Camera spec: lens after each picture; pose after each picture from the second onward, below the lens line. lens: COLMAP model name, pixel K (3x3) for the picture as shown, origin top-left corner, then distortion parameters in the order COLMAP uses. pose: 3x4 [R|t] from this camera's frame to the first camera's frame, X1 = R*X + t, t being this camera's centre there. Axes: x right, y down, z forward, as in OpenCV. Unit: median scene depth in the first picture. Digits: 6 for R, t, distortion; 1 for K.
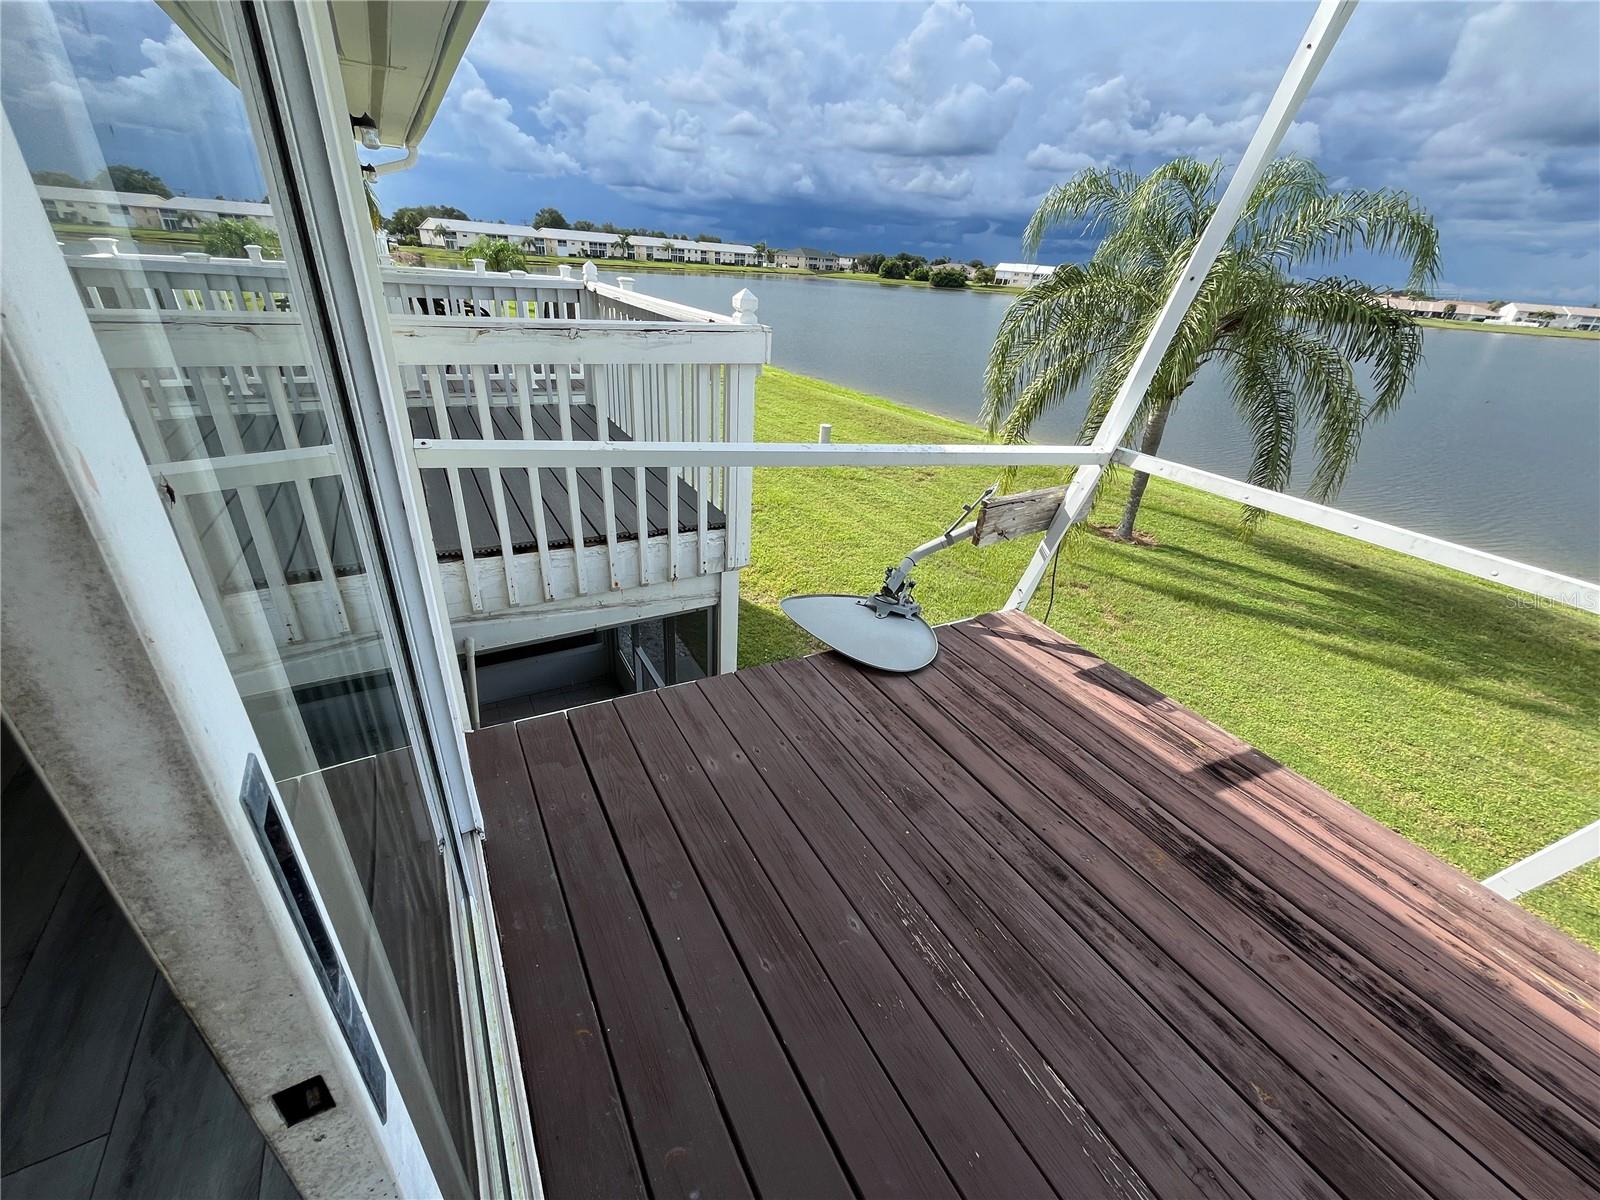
lens RADIAL K [[651.1, 0, 798.2], [0, 651.1, 602.5], [0, 0, 1]] dist [-0.003038, 0.000067]
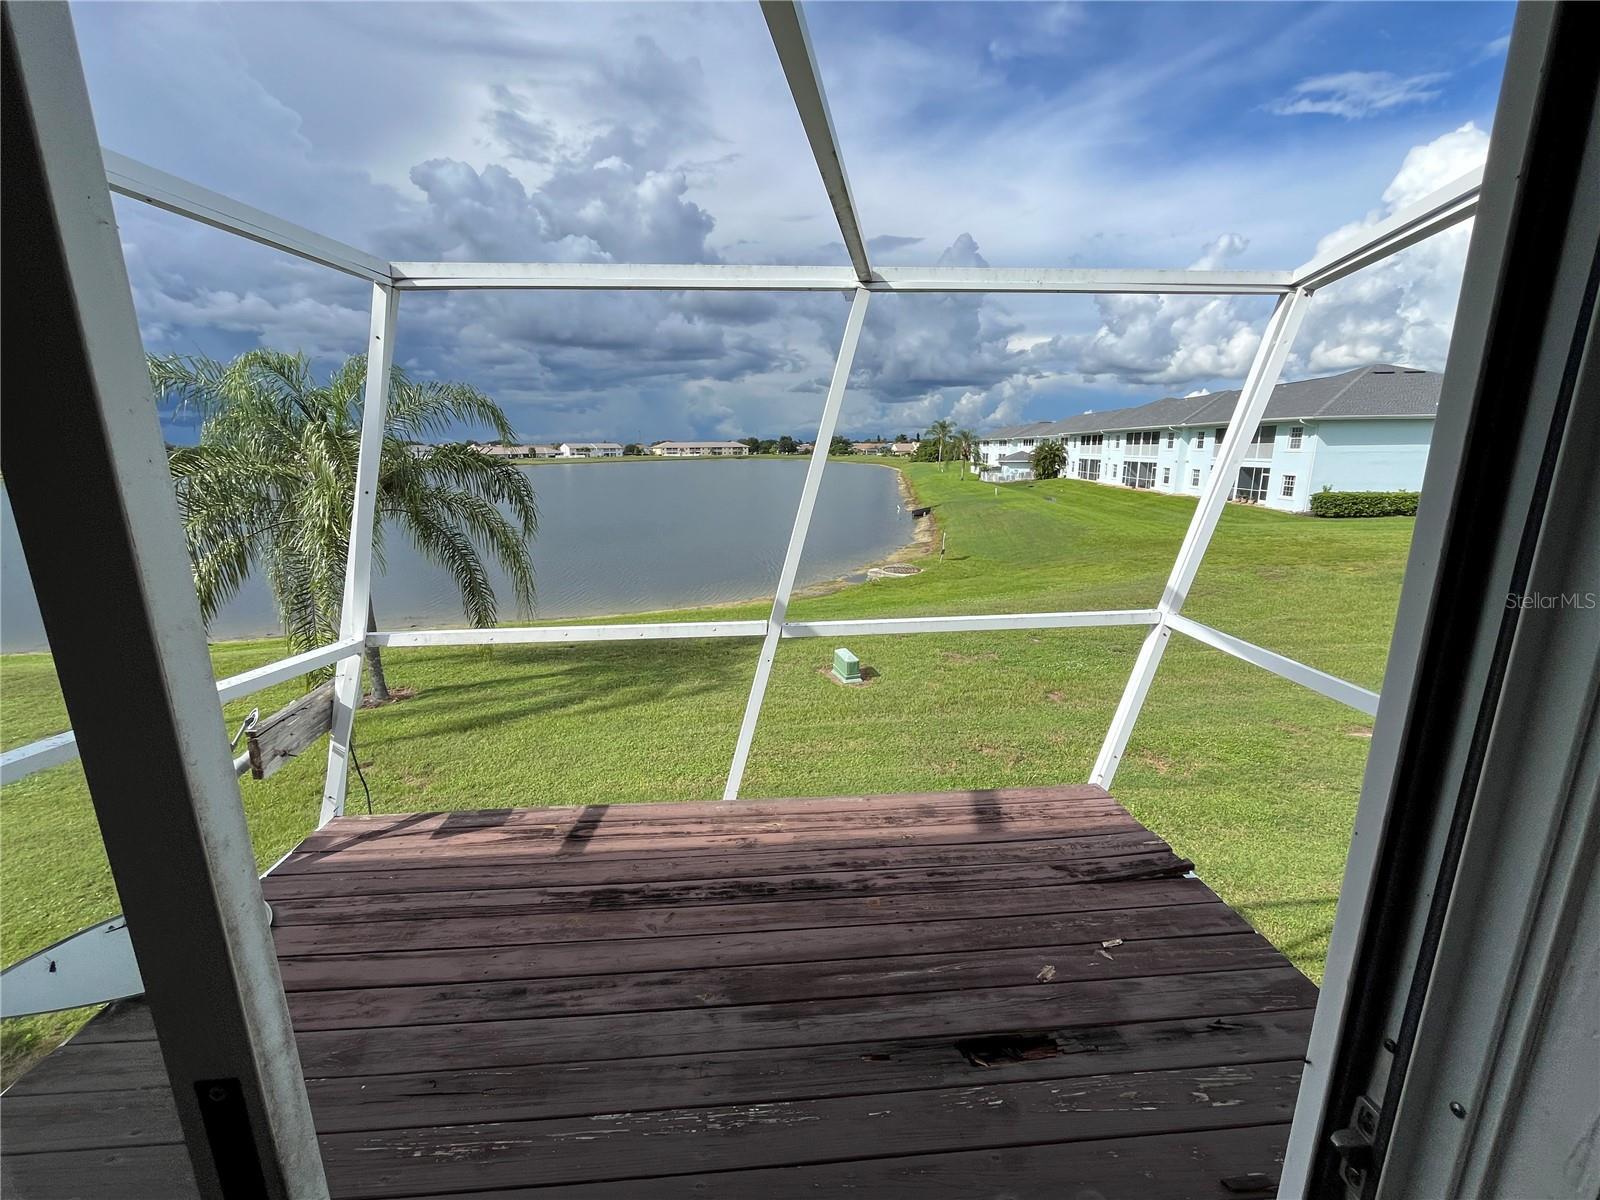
lens RADIAL K [[651.1, 0, 797.3], [0, 651.1, 604.0], [0, 0, 1]] dist [-0.003038, 0.000067]
pose [[0.433047, -0.276936, 0.857774, -0.109833], [0.453123, 0.889531, 0.058429, -0.018703], [-0.779198, 0.363375, 0.510695, -0.128137]]
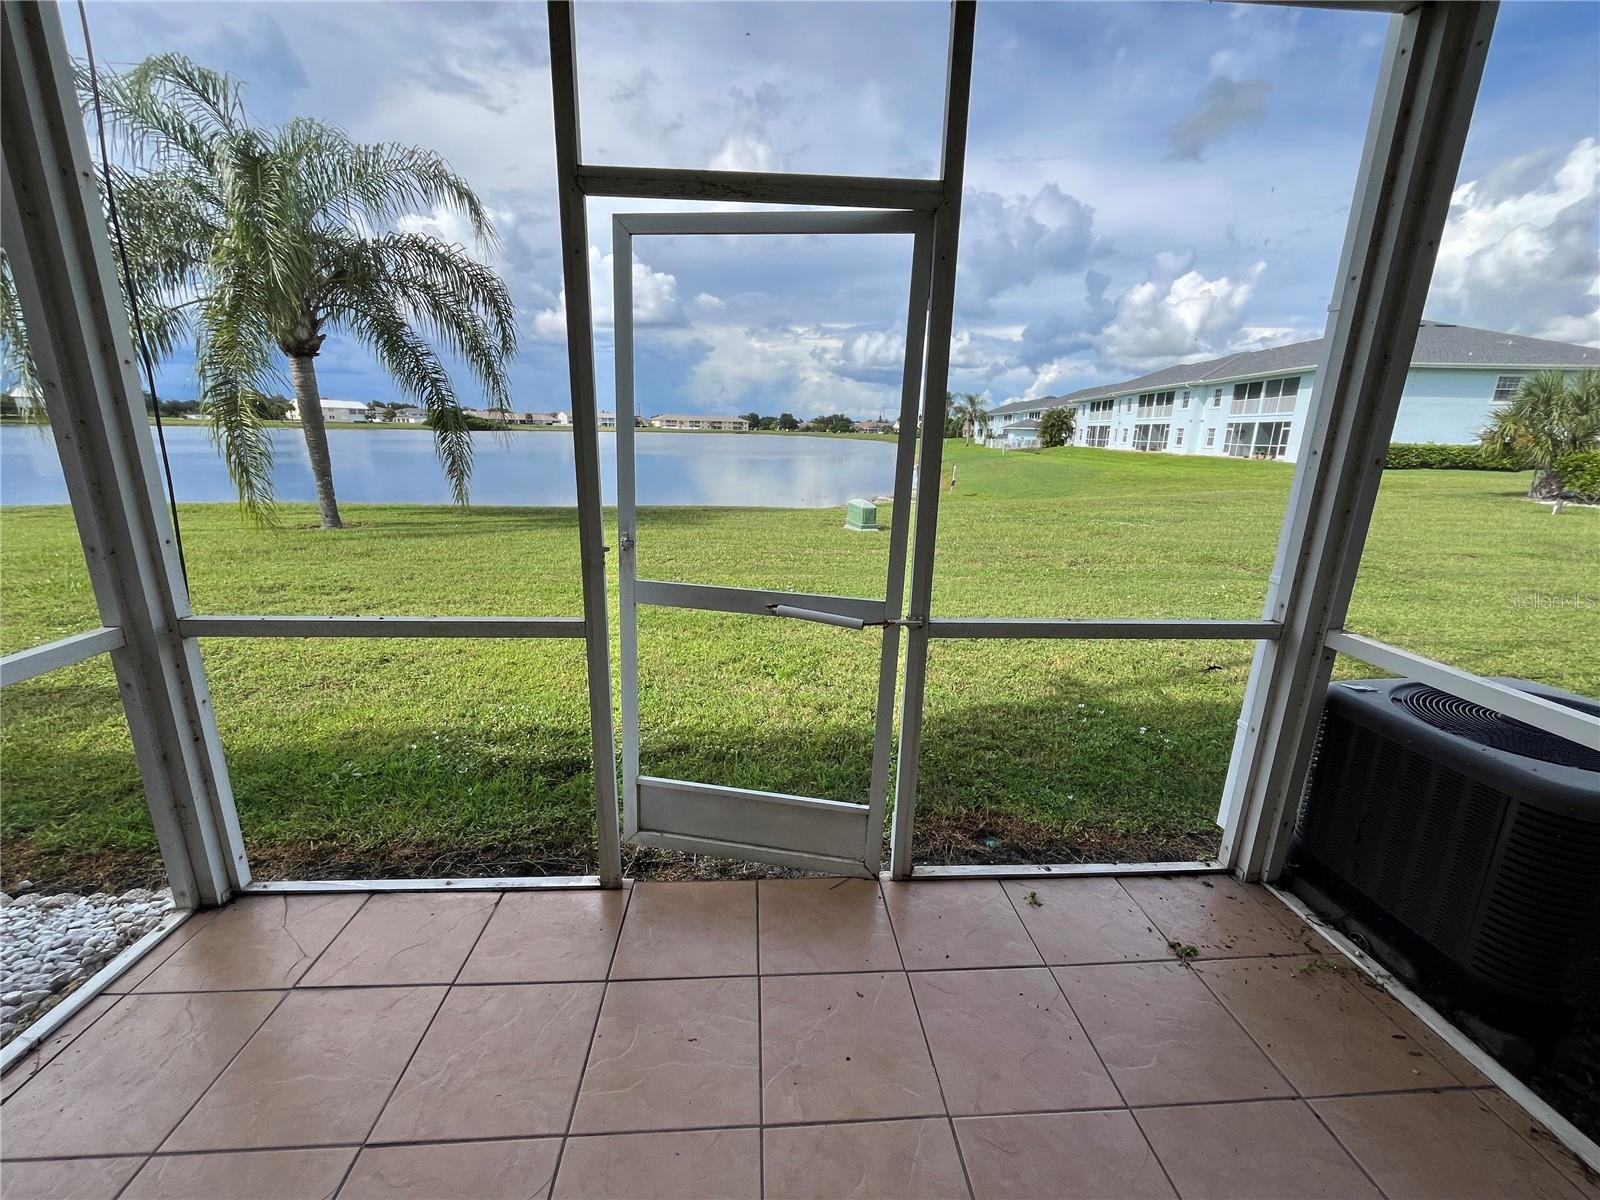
lens RADIAL K [[651.1, 0, 797.6], [0, 651.1, 603.4], [0, 0, 1]] dist [-0.003038, 0.000067]
pose [[0.435086, -0.282532, 0.854913, 0.068527], [0.421296, 0.903023, 0.084023, 0.928191], [-0.795745, 0.323614, 0.511922, 0.626593]]
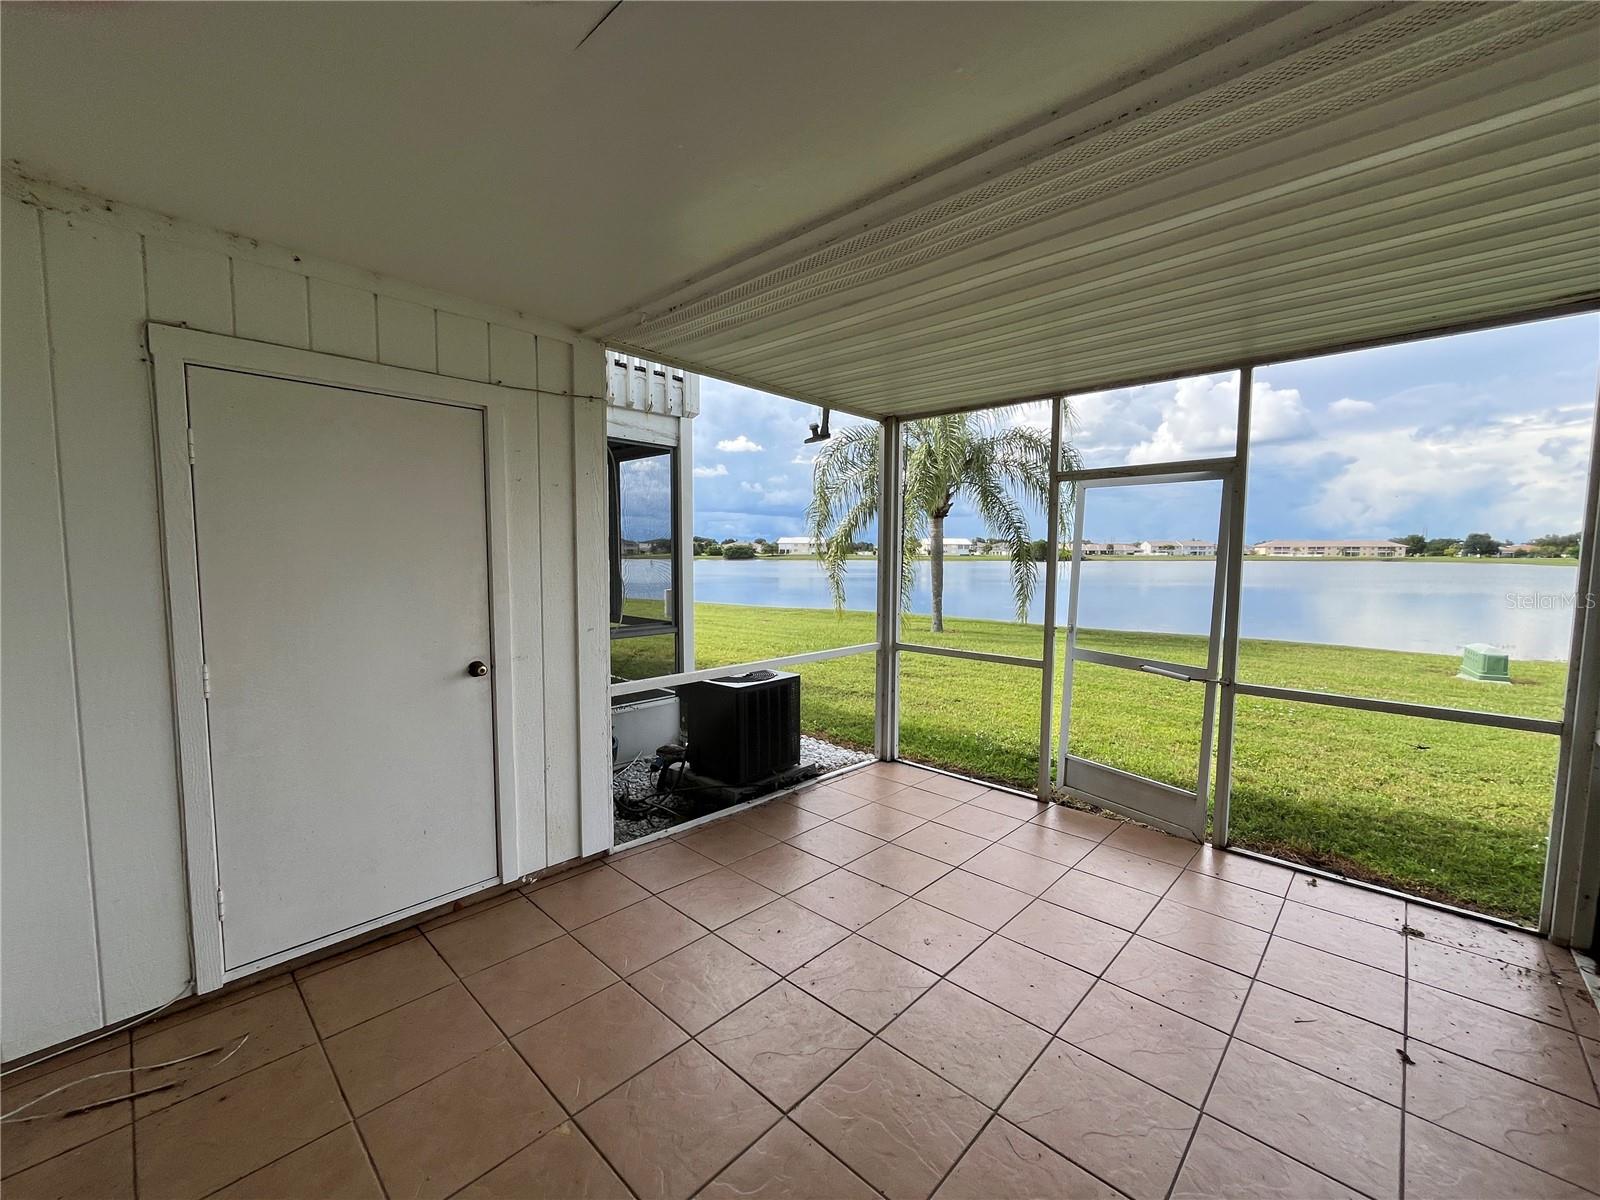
lens RADIAL K [[651.1, 0, 795.8], [0, 651.1, 596.8], [0, 0, 1]] dist [-0.003038, 0.000067]
pose [[0.955824, -0.078430, 0.283283, -0.449683], [0.183443, 0.912194, -0.366402, 1.248955], [-0.229672, 0.402182, 0.886285, -0.164755]]
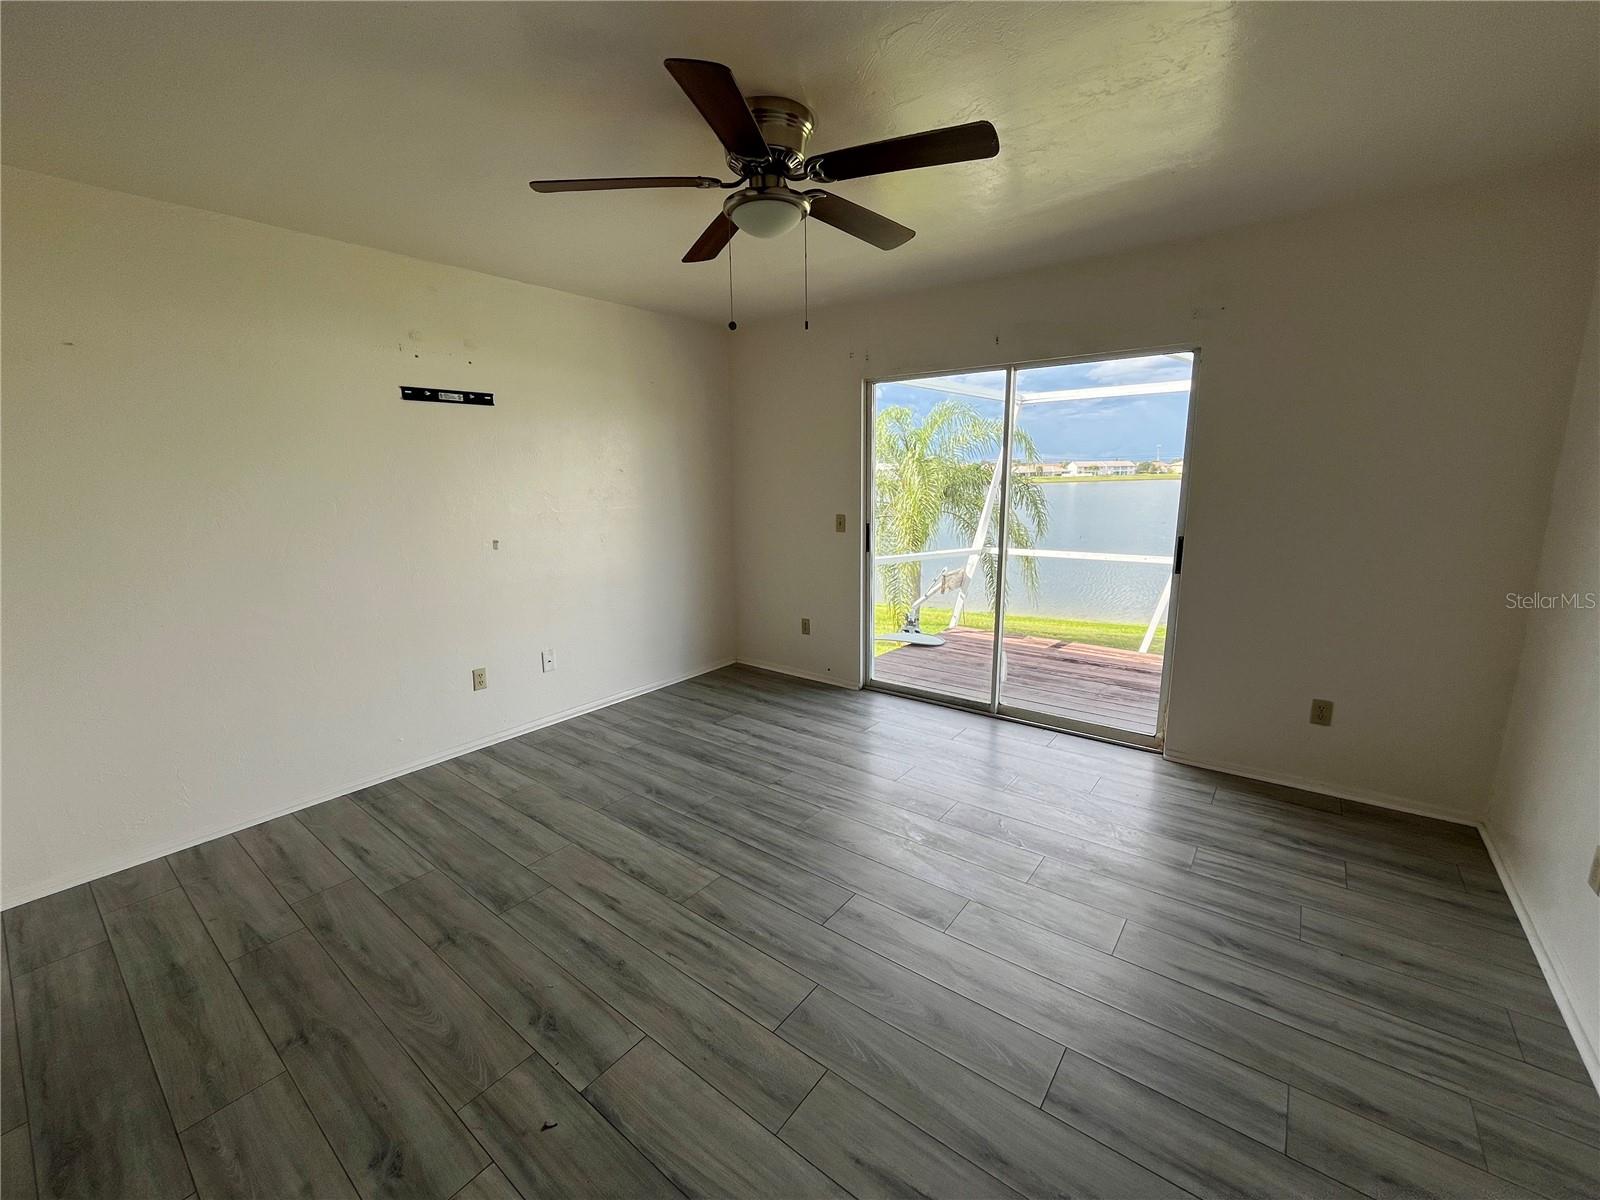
lens RADIAL K [[651.1, 0, 796.5], [0, 651.1, 608.0], [0, 0, 1]] dist [-0.003038, 0.000067]
pose [[0.920274, -0.156295, 0.358704, -1.082568], [0.246572, 0.943472, -0.221501, 0.355882], [-0.303807, 0.292288, 0.906791, -0.979961]]
